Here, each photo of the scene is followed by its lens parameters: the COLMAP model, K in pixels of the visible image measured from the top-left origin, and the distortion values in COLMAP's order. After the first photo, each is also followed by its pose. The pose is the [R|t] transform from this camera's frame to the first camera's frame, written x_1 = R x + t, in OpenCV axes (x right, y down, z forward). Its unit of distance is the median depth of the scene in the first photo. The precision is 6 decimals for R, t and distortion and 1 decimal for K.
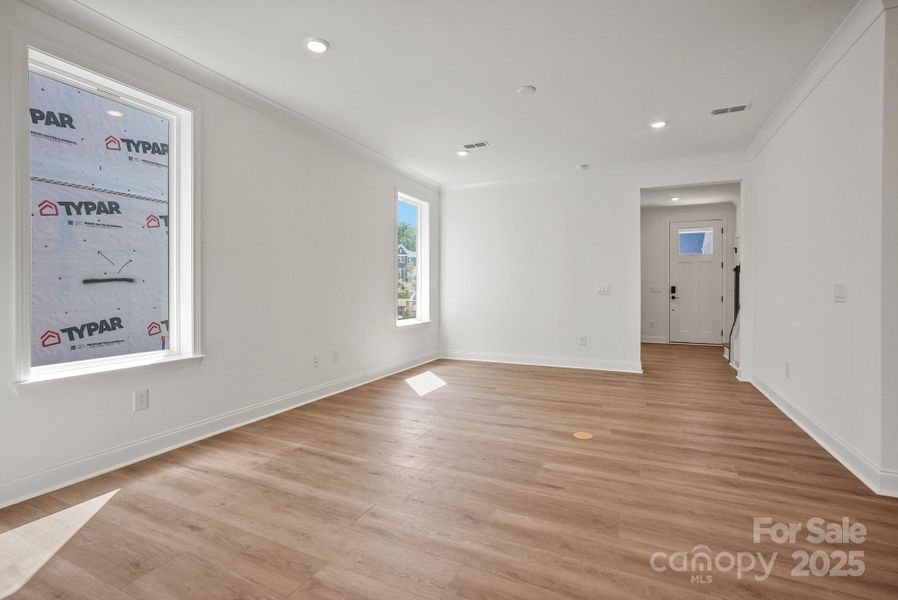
lens RADIAL K [[408.5, 0, 453.2], [0, 408.5, 292.2], [0, 0, 1]] dist [-0.027777, 0.006599]
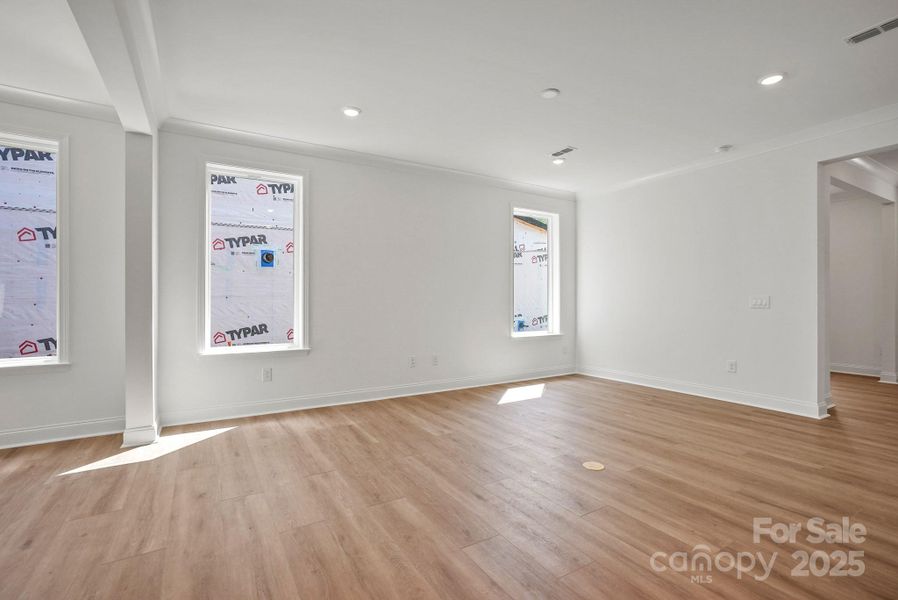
lens RADIAL K [[408.5, 0, 446.3], [0, 408.5, 296.5], [0, 0, 1]] dist [-0.027777, 0.006599]
pose [[0.835727, -0.007409, -0.549096, 0.541390], [-0.004132, 0.999796, -0.019779, 0.001405], [0.549130, 0.018799, 0.835525, 0.076202]]
